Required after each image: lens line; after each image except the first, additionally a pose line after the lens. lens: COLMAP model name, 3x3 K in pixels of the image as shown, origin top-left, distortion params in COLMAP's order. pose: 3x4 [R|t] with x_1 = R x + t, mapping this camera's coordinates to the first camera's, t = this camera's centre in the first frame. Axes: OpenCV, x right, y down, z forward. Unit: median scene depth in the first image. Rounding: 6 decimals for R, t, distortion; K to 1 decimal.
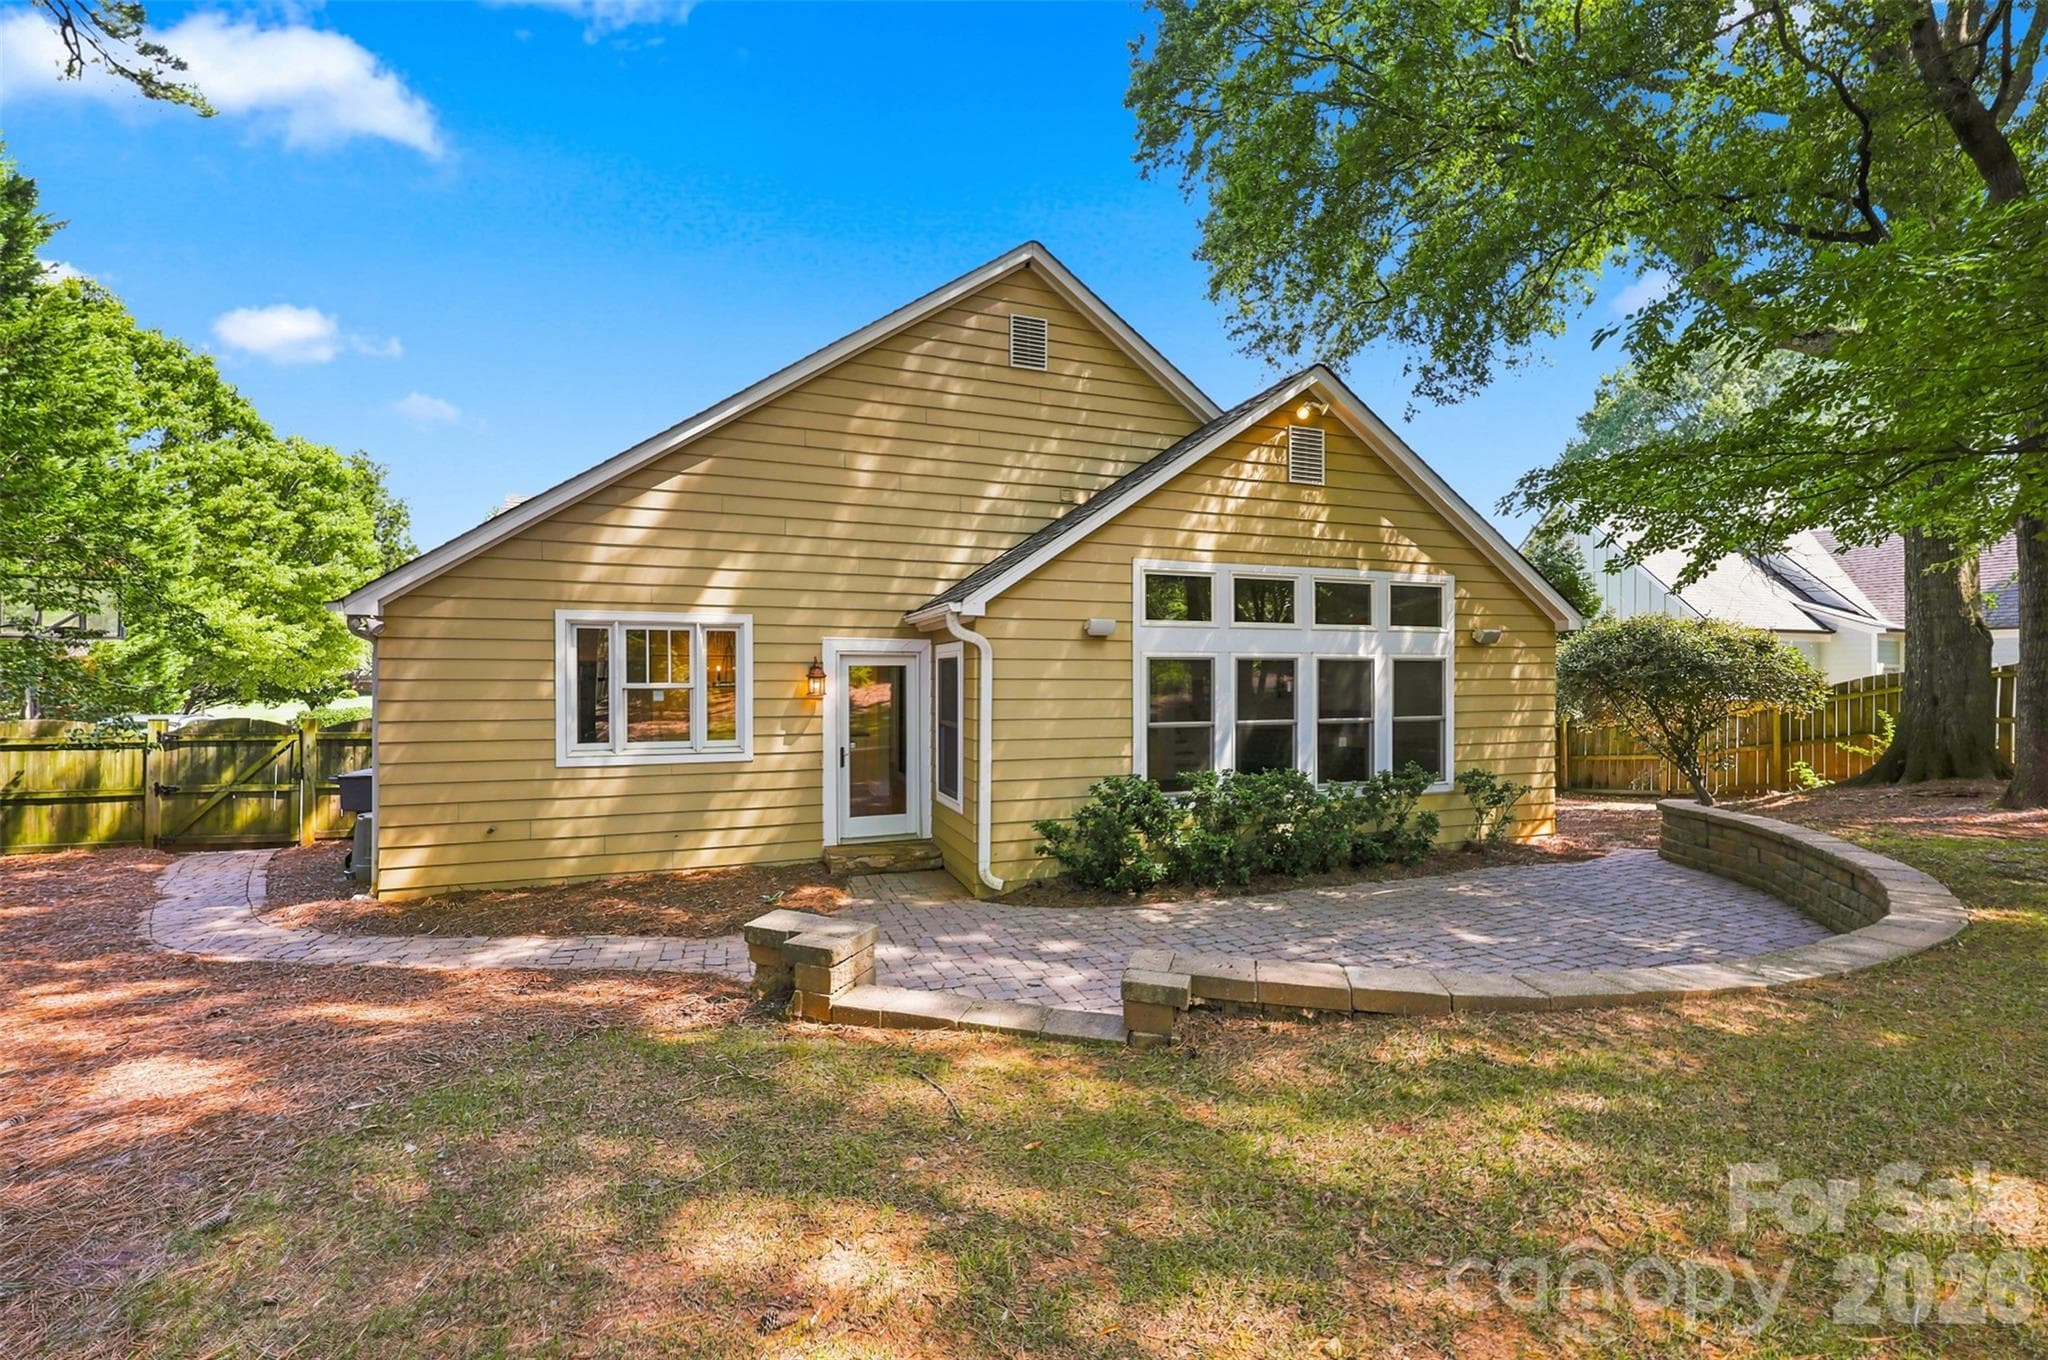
lens RADIAL K [[828.2, 0, 1033.6], [0, 828.2, 683.2], [0, 0, 1]] dist [-0.001263, 0.000165]
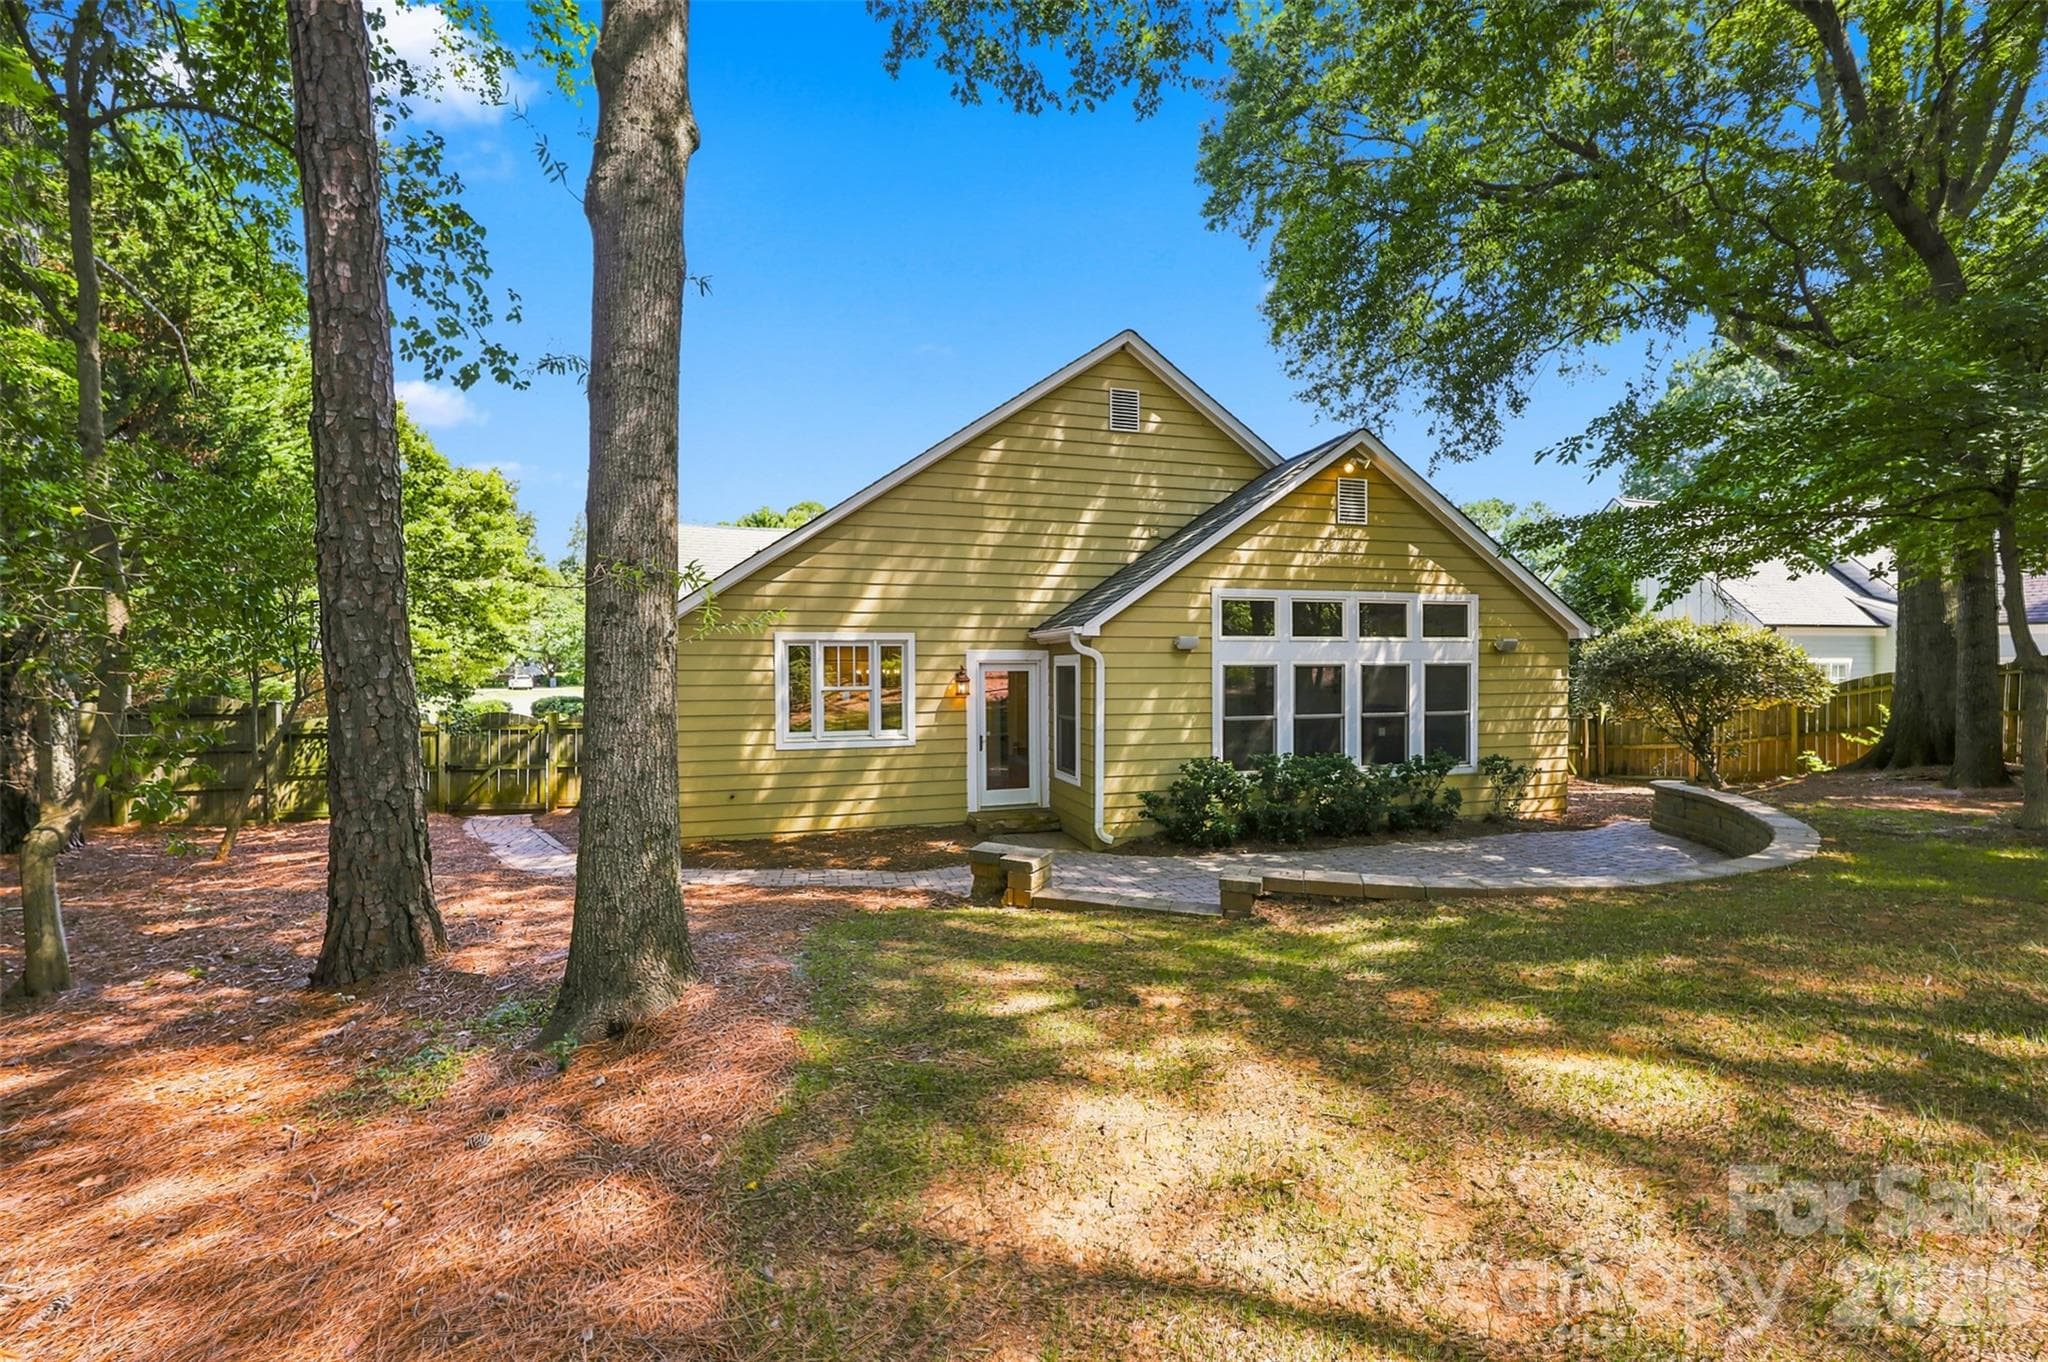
lens RADIAL K [[828.2, 0, 1033.2], [0, 828.2, 677.4], [0, 0, 1]] dist [-0.001263, 0.000165]
pose [[0.997529, -0.003299, -0.070180, -0.062450], [0.003612, 0.999984, 0.004334, -0.018473], [0.070165, -0.004577, 0.997525, -0.282345]]
